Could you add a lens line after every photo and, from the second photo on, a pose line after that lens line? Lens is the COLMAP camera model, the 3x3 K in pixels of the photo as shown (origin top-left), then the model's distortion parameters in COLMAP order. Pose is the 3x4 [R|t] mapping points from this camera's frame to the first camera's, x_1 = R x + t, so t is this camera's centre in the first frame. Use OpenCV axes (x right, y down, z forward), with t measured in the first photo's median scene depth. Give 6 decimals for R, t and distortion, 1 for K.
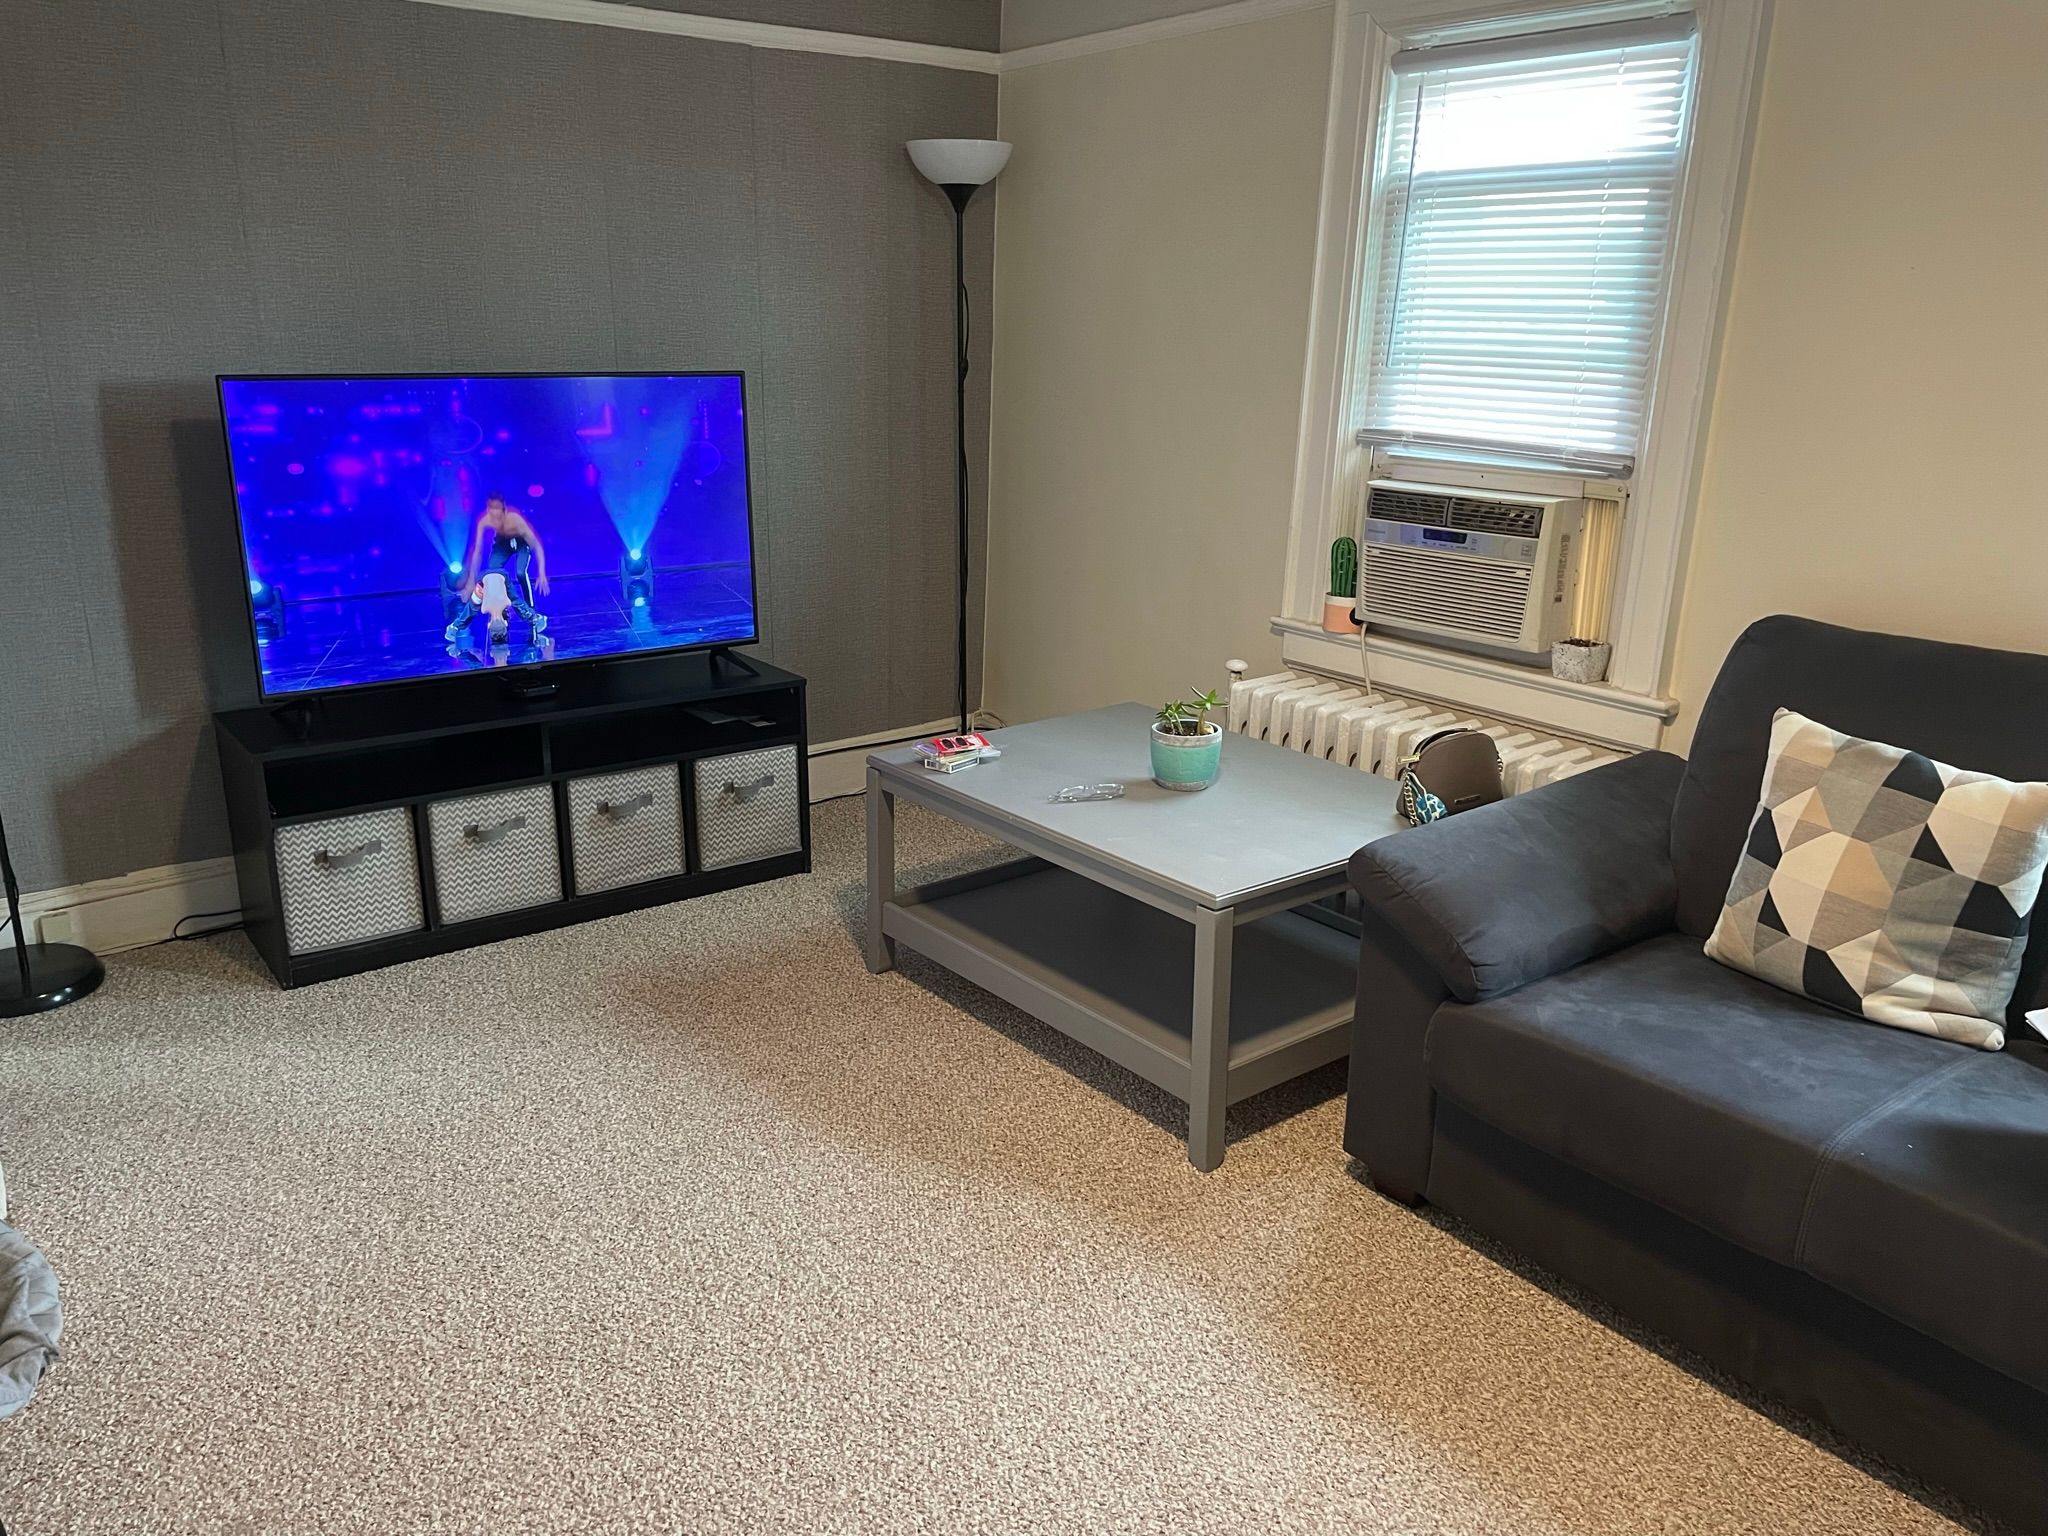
lens RADIAL K [[1596.6, 0, 1009.6], [0, 1596.6, 764.6], [0, 0, 1]] dist [0.085679, -0.139226]
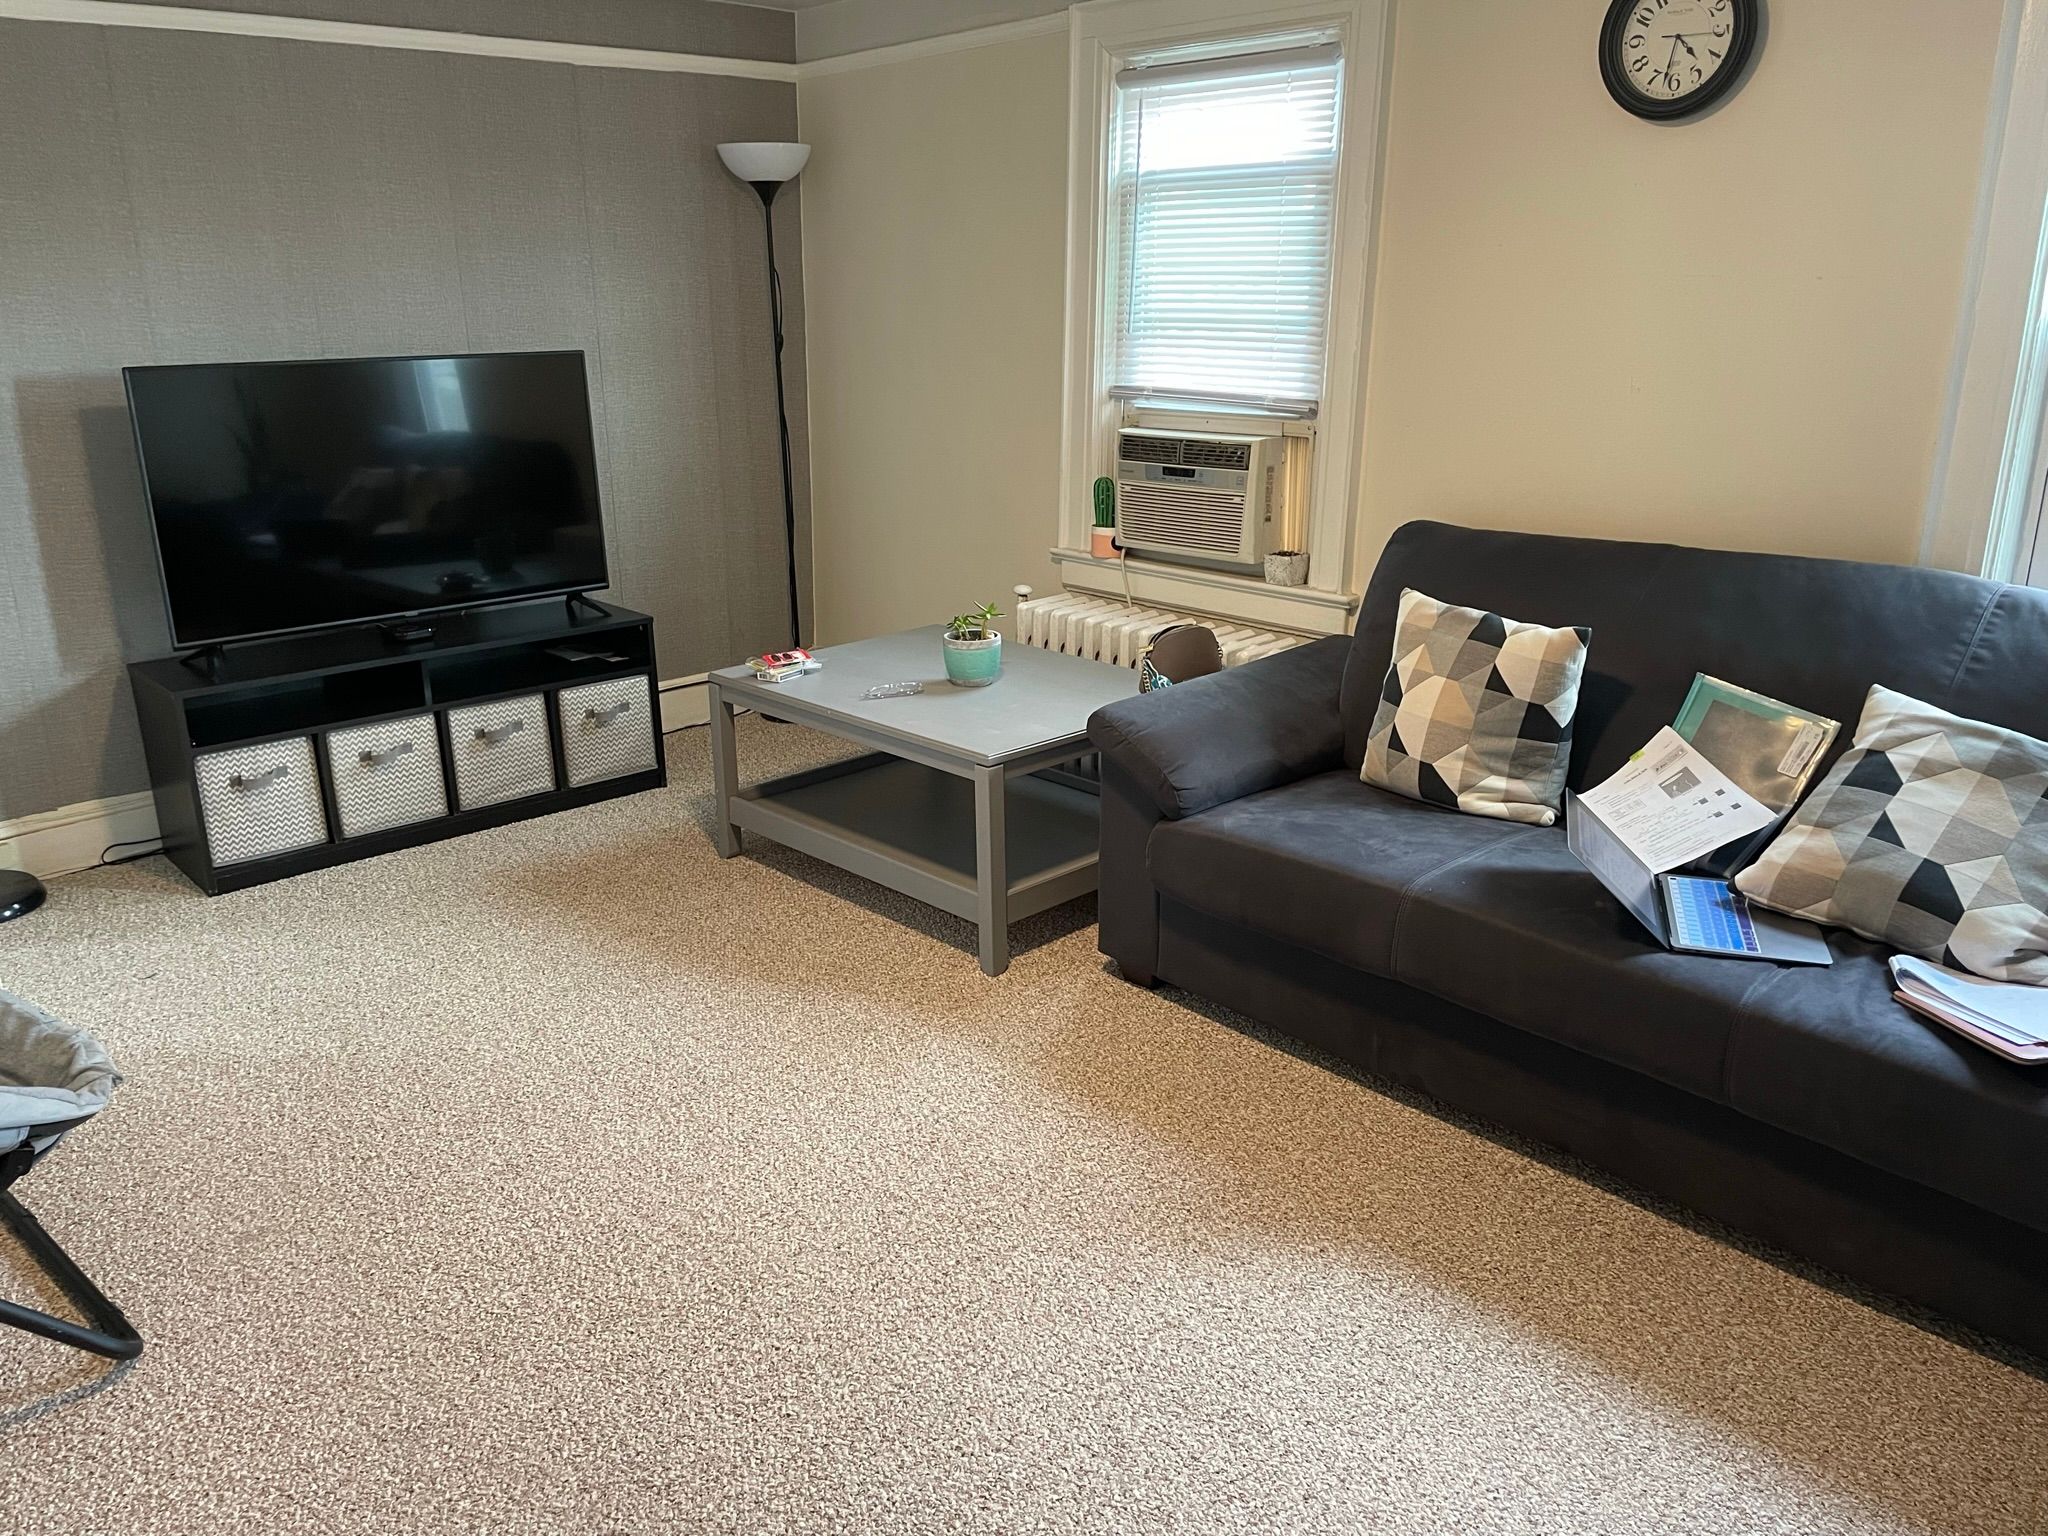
lens RADIAL K [[1596.6, 0, 1009.6], [0, 1596.6, 764.6], [0, 0, 1]] dist [0.085679, -0.139226]
pose [[0.995076, -0.050496, 0.085292, 0.029678], [0.048975, 0.998603, 0.019827, 0.051655], [-0.086174, -0.015553, 0.996159, -0.213577]]
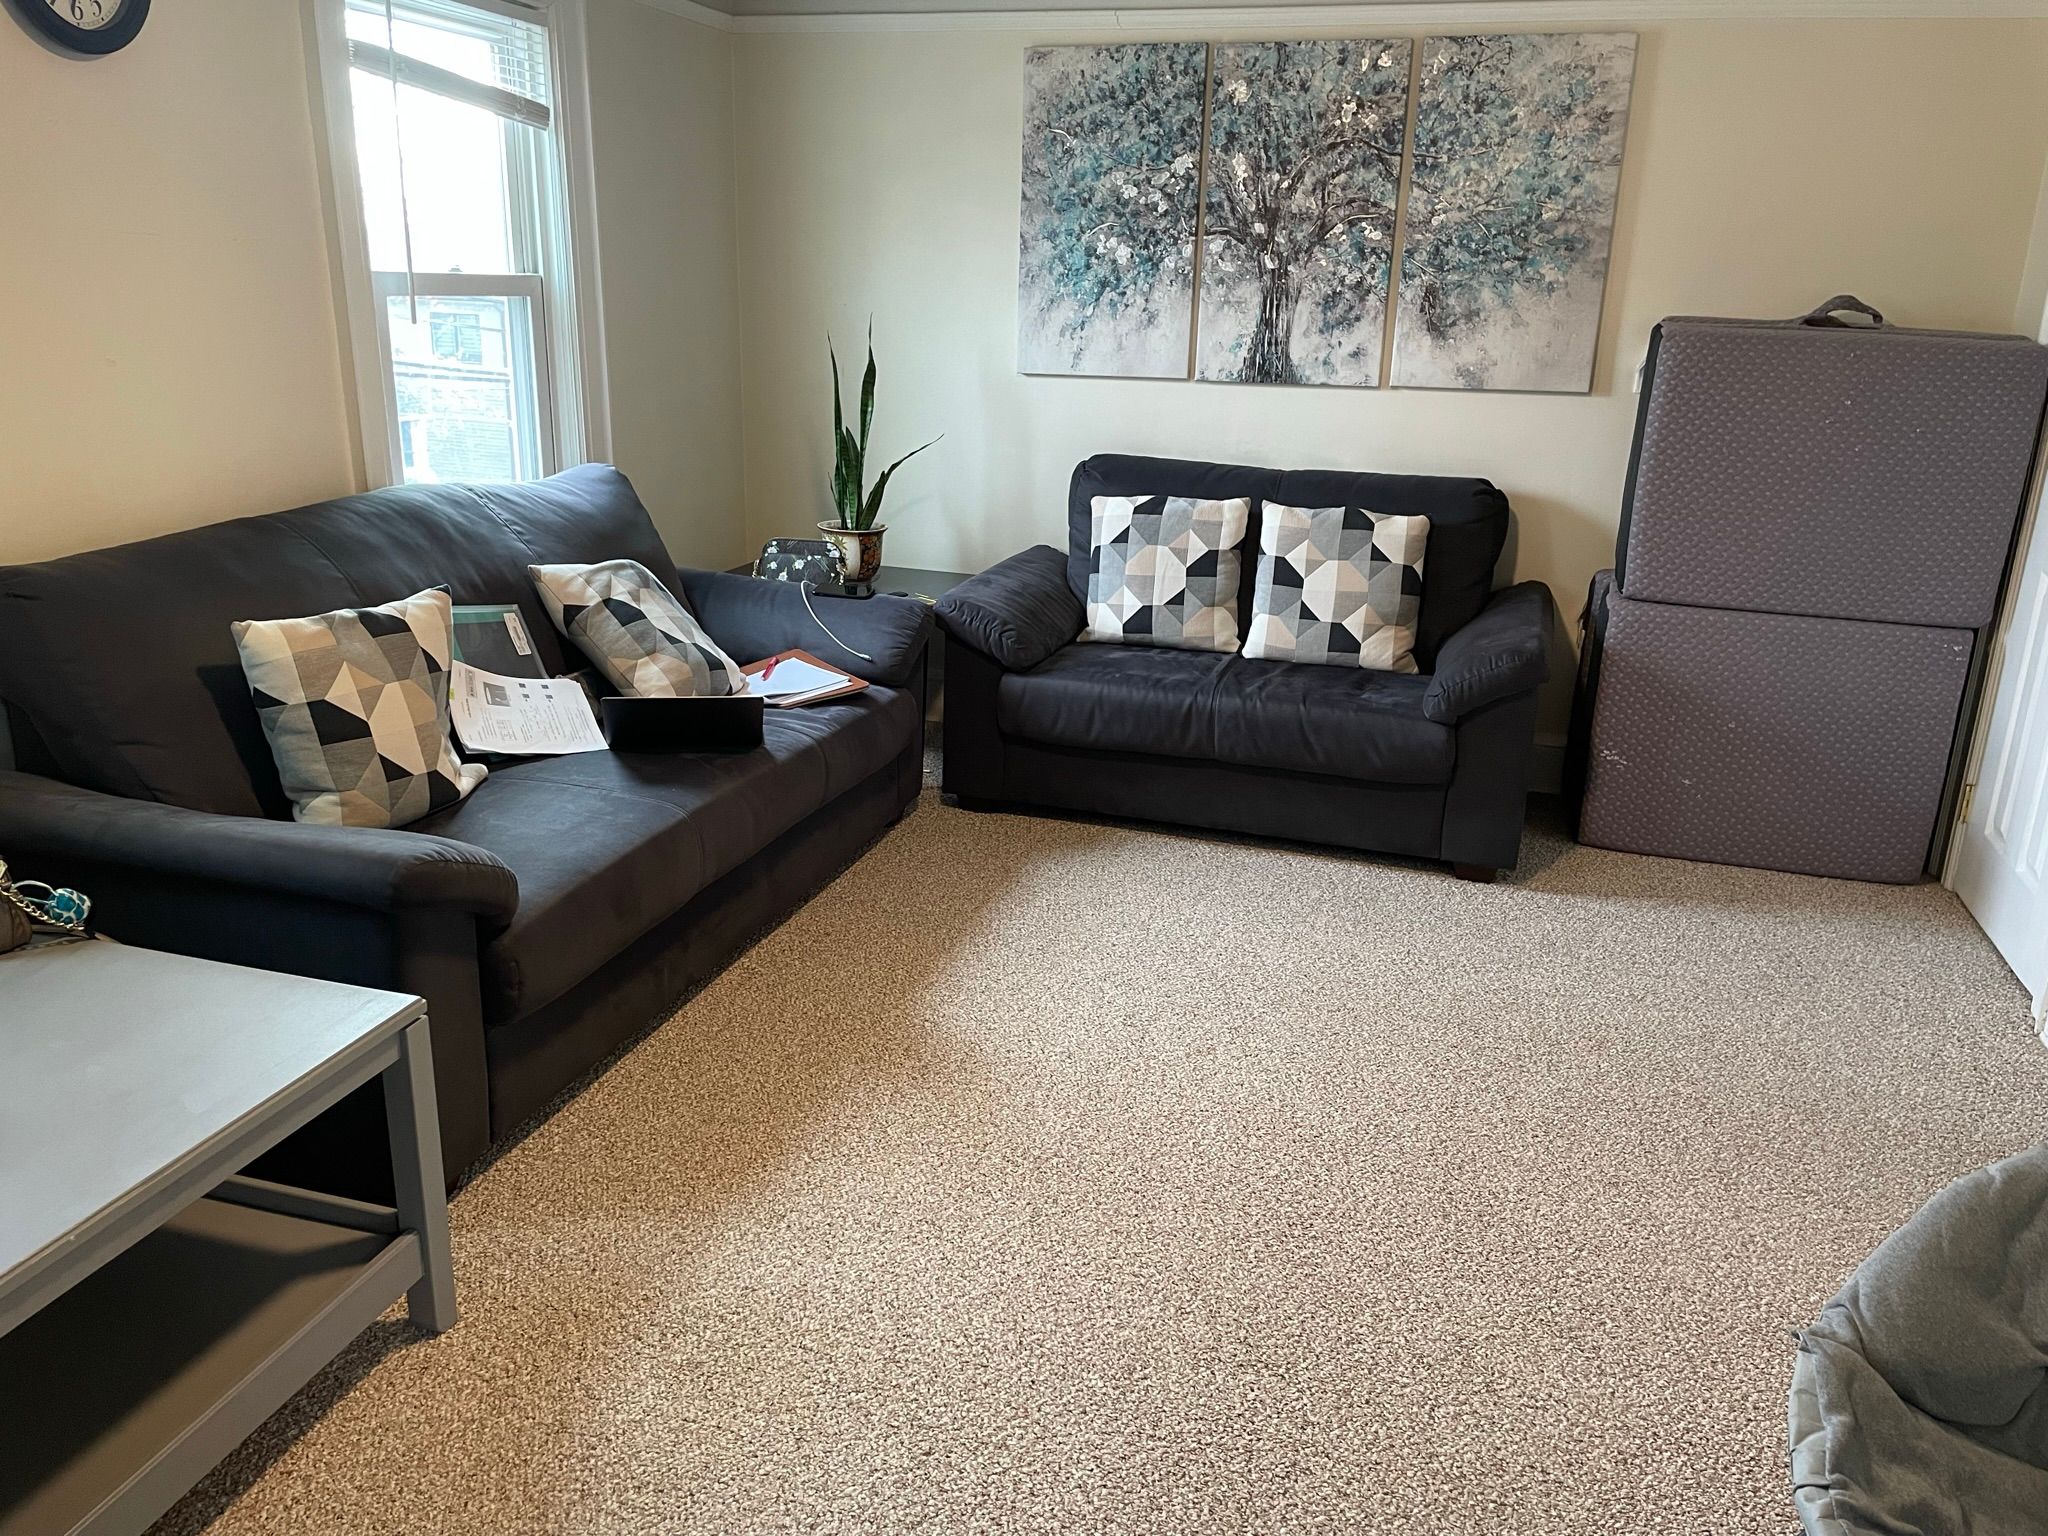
lens RADIAL K [[1596.6, 0, 1009.6], [0, 1596.6, 764.6], [0, 0, 1]] dist [0.085679, -0.139226]
pose [[-0.580481, -0.266718, 0.769352, -0.502039], [0.195998, 0.871286, 0.449939, -0.255897], [-0.790333, 0.411973, -0.453489, 0.865934]]
